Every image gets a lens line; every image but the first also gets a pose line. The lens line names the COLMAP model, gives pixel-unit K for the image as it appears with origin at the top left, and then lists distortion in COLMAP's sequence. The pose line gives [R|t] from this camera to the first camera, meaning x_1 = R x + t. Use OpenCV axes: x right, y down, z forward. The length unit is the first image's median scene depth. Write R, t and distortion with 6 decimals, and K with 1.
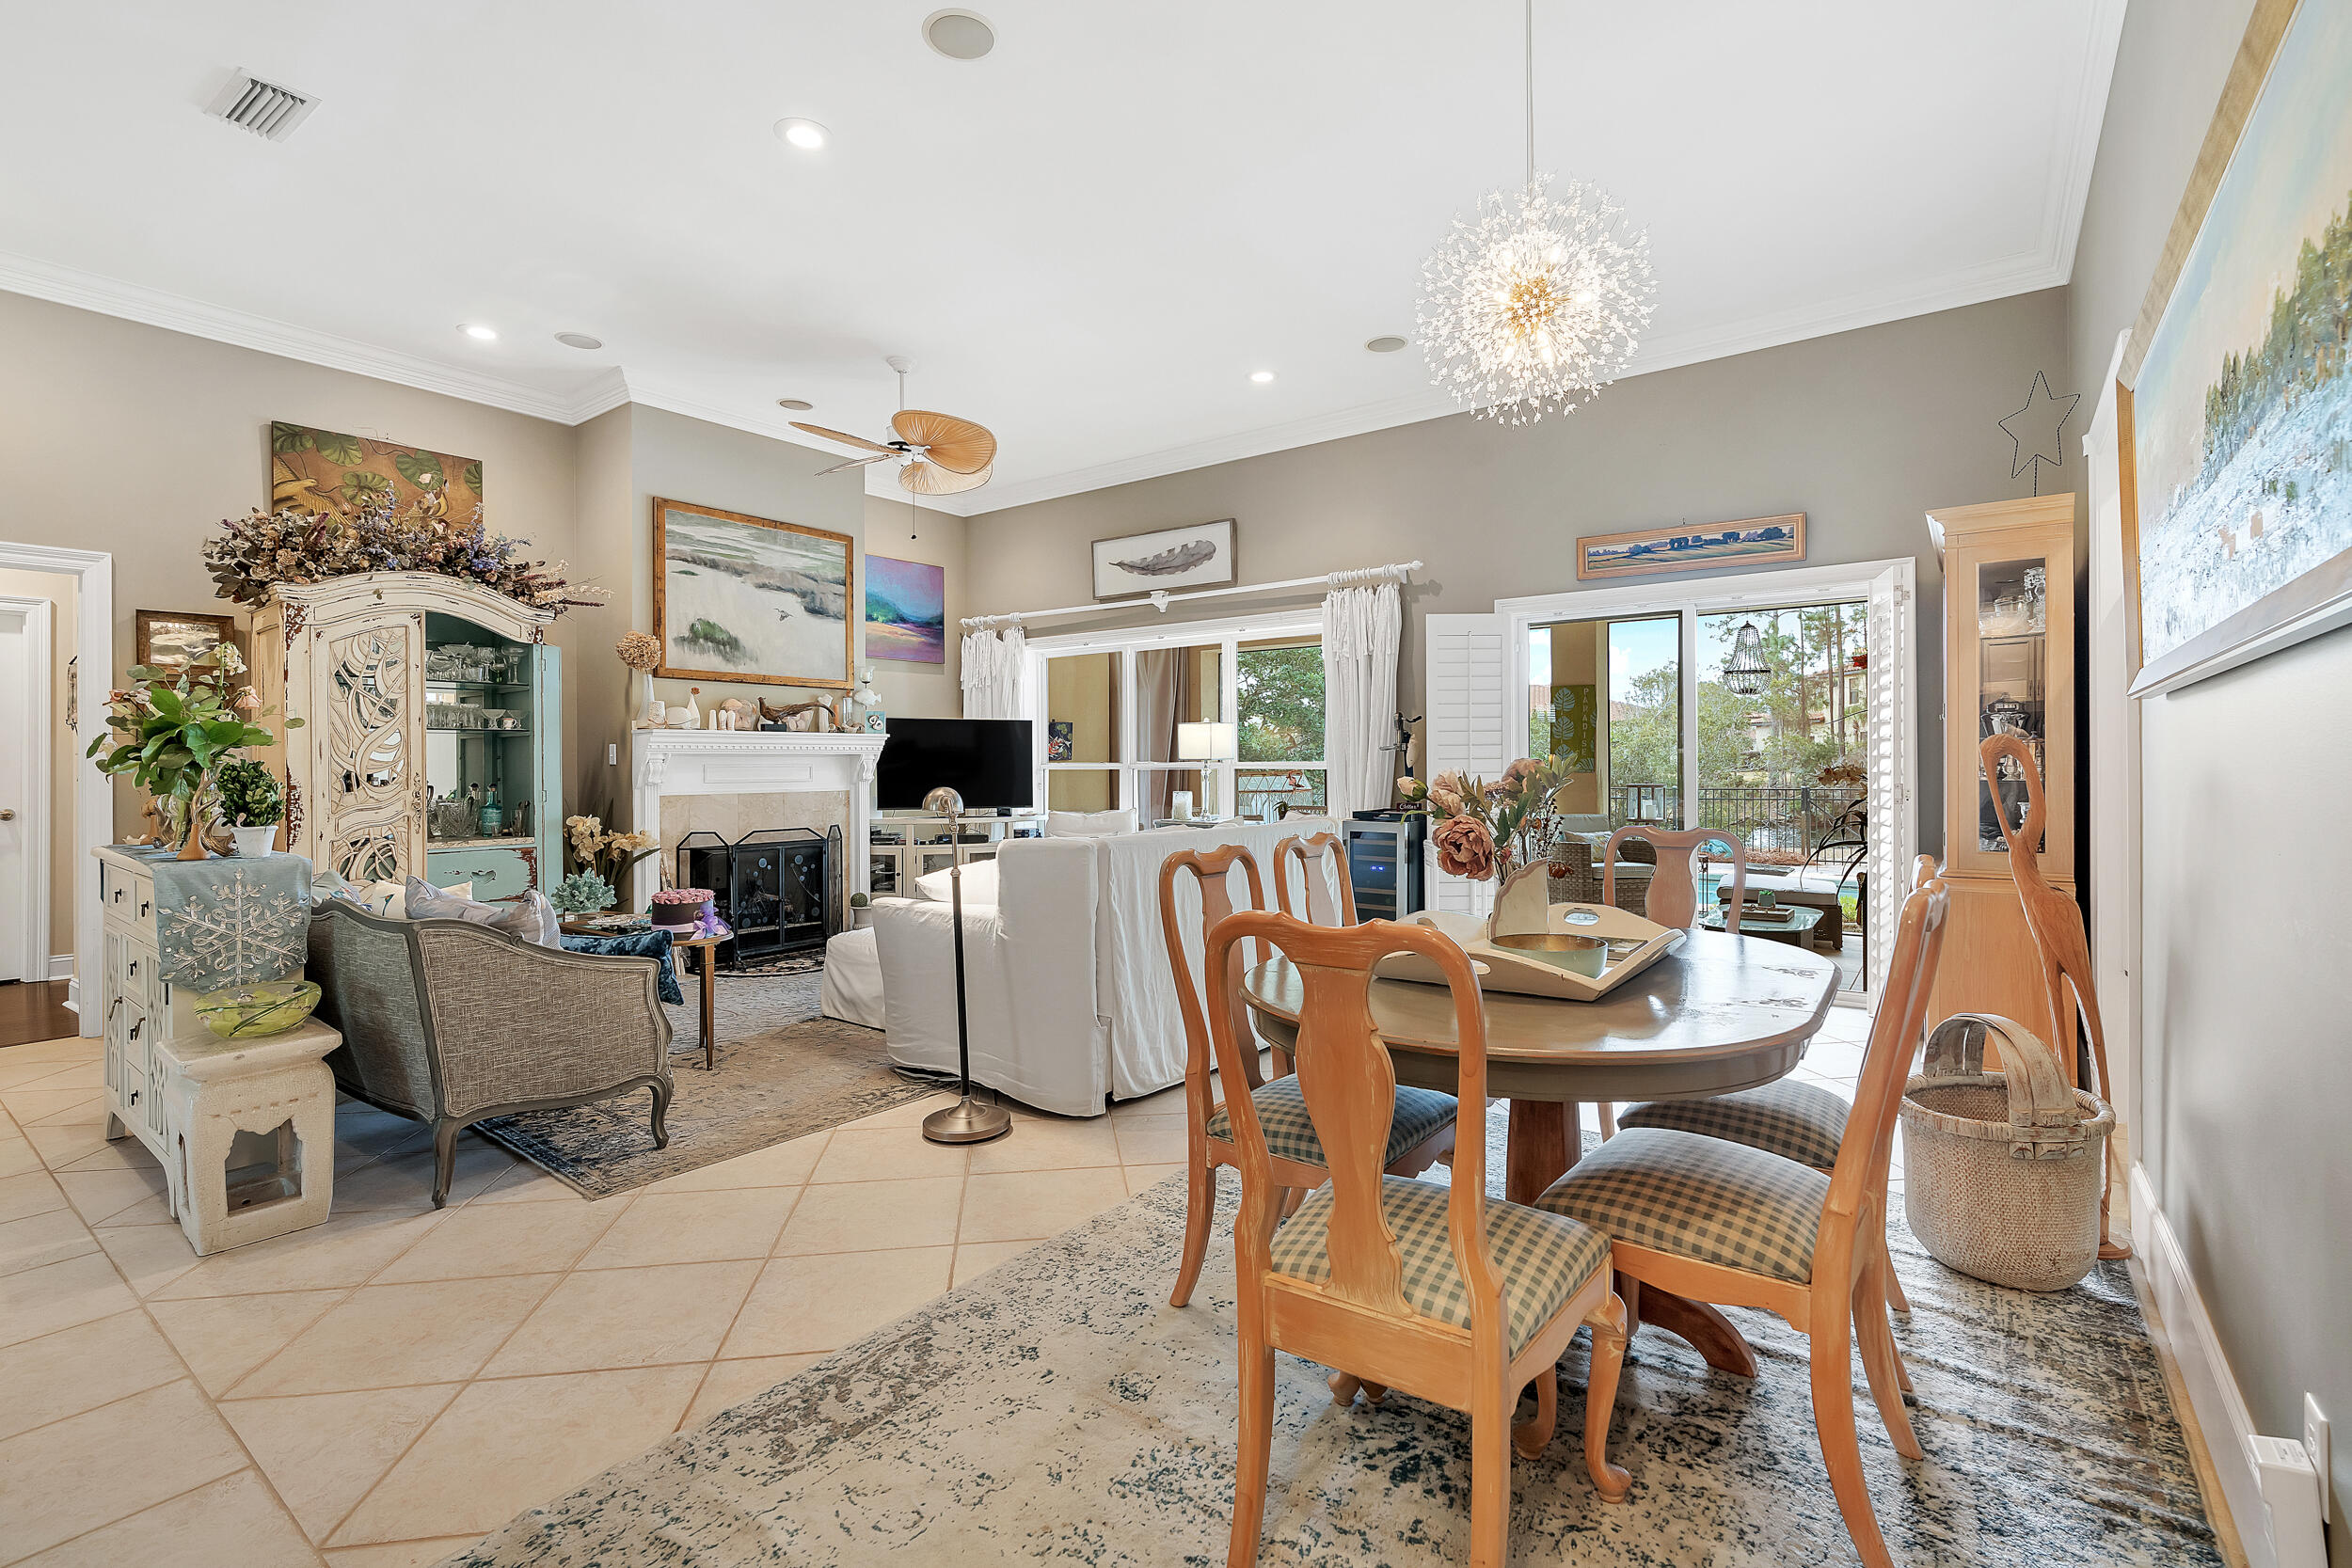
lens RADIAL K [[1061.0, 0, 1171.5], [0, 1061.0, 762.9], [0, 0, 1]] dist [0.001790, 0.000458]
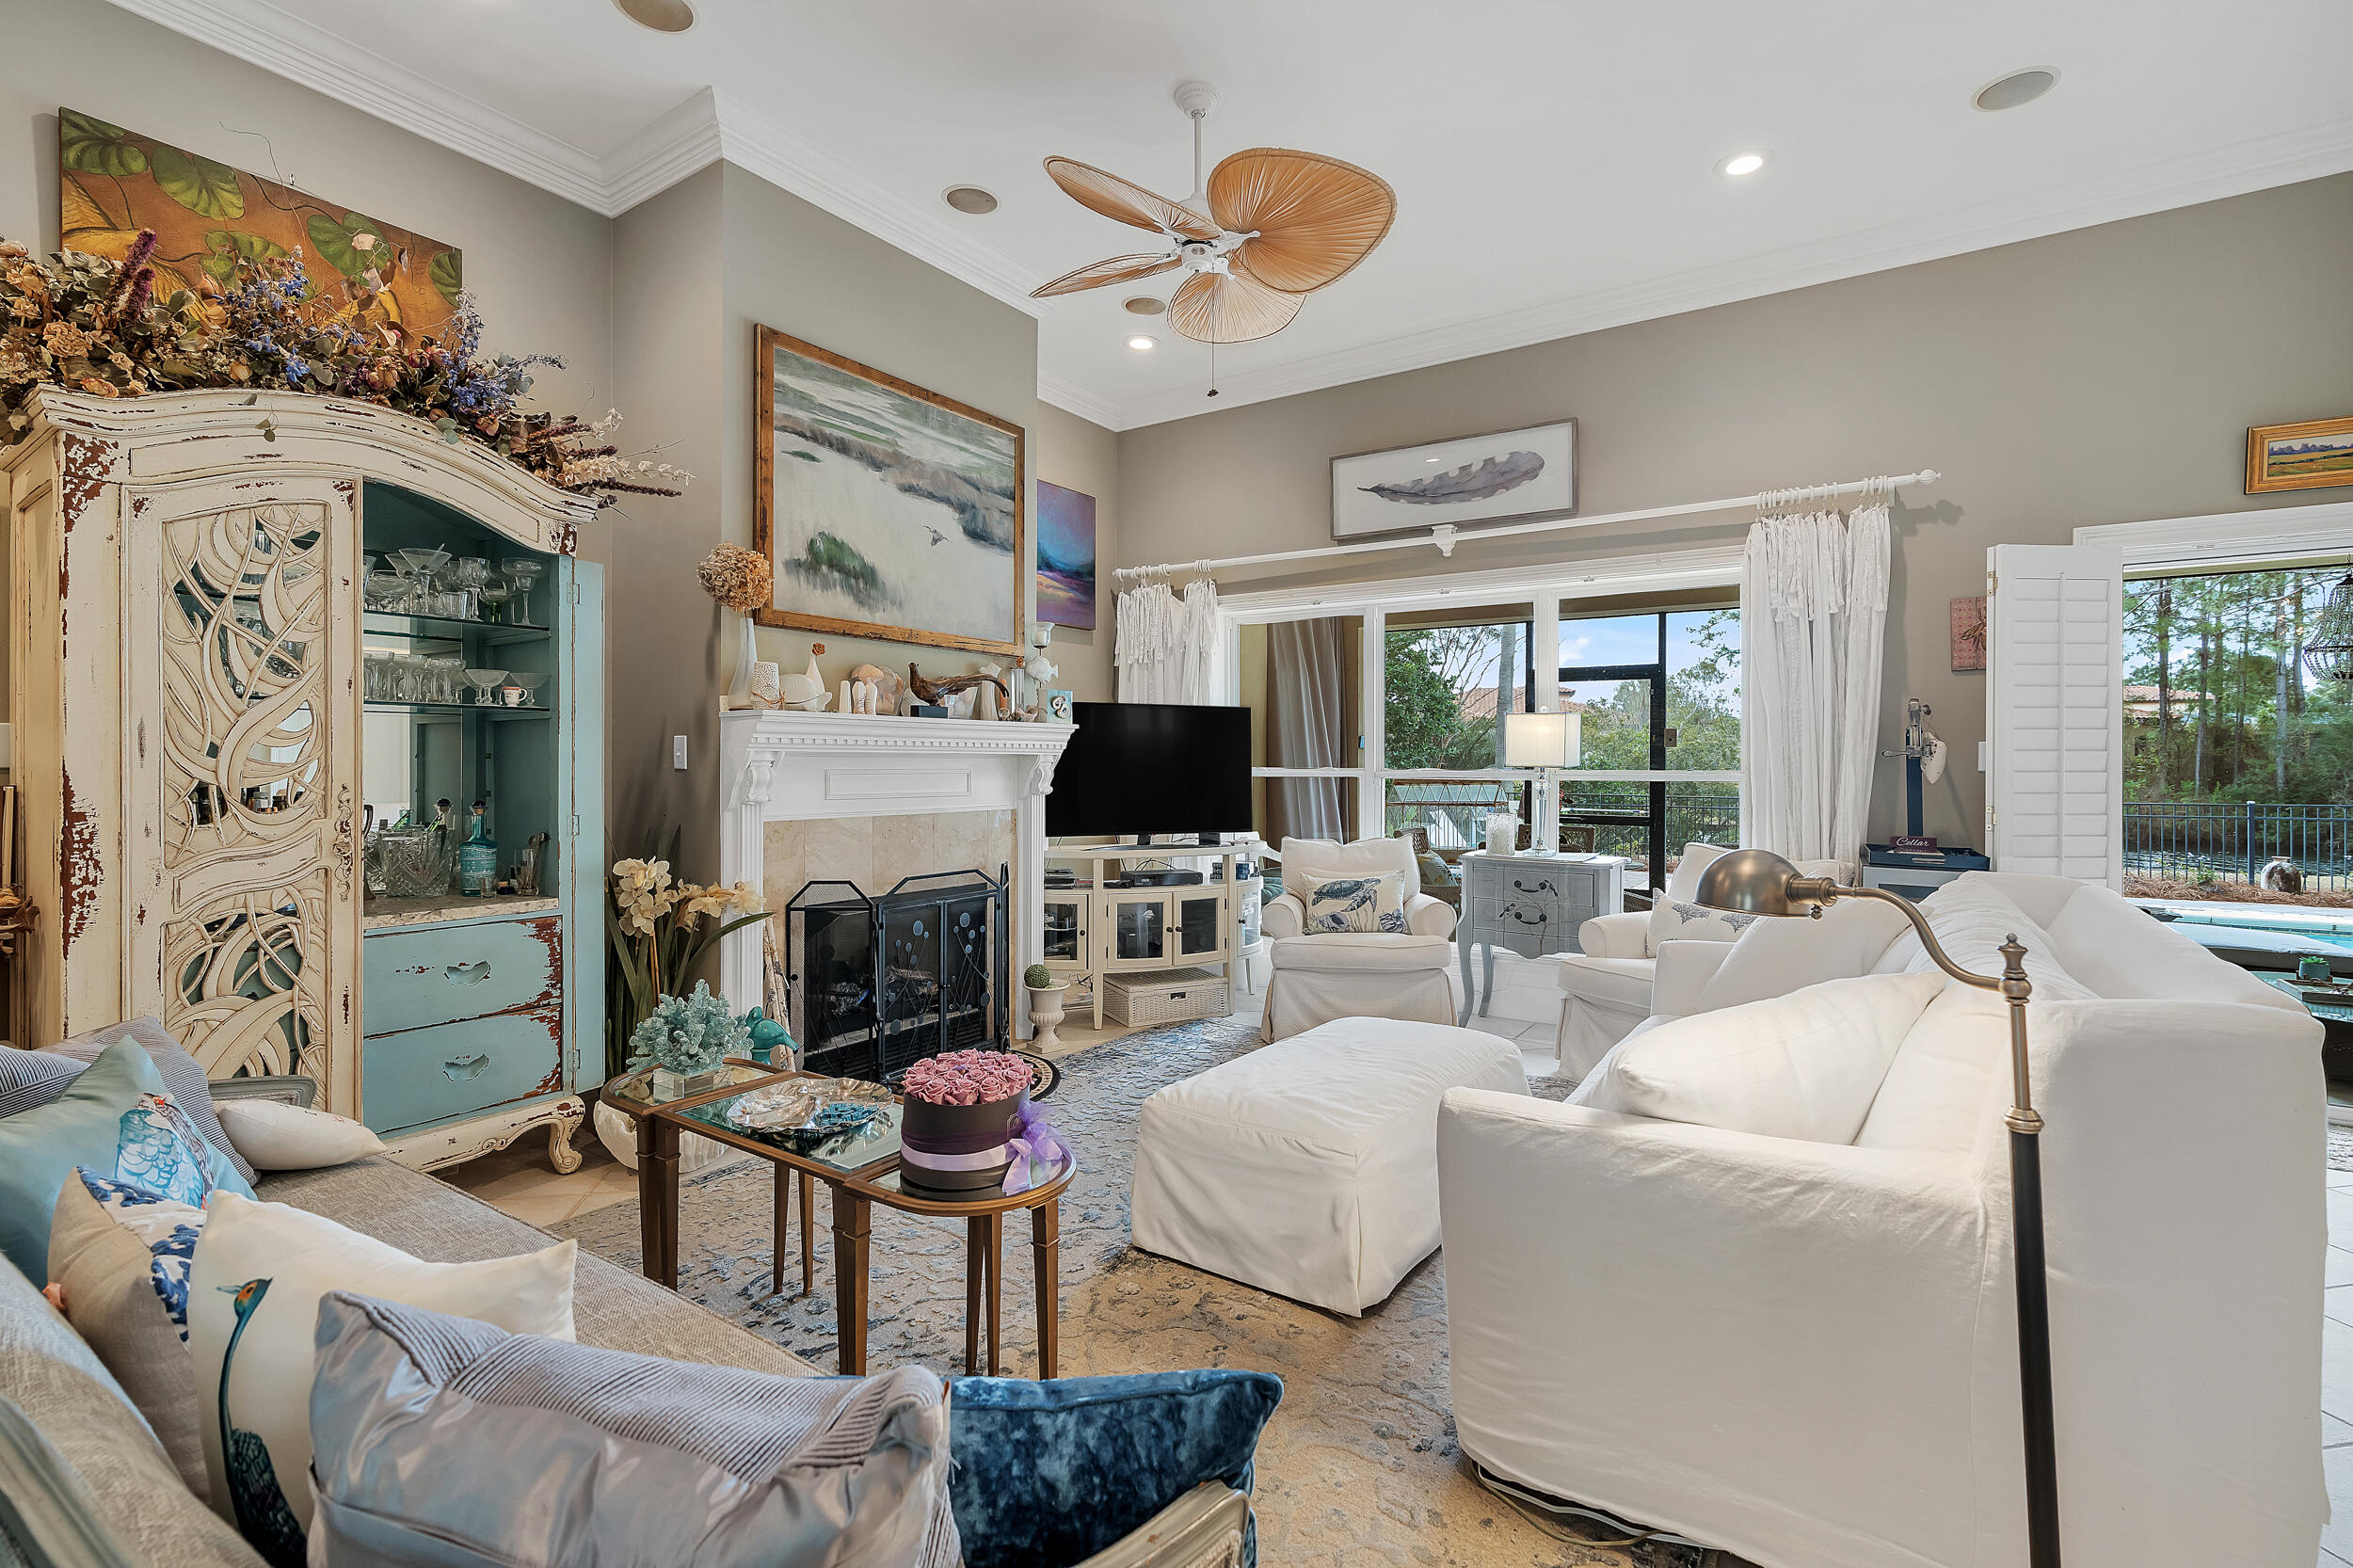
lens RADIAL K [[1054.1, 0, 1180.9], [0, 1054.1, 764.2], [0, 0, 1]] dist [-0.002841, 0.000739]
pose [[0.998148, 0.008813, 0.060184, -0.280390], [-0.008969, 0.999957, 0.002332, -0.005080], [-0.060160, -0.002868, 0.998185, 0.388728]]
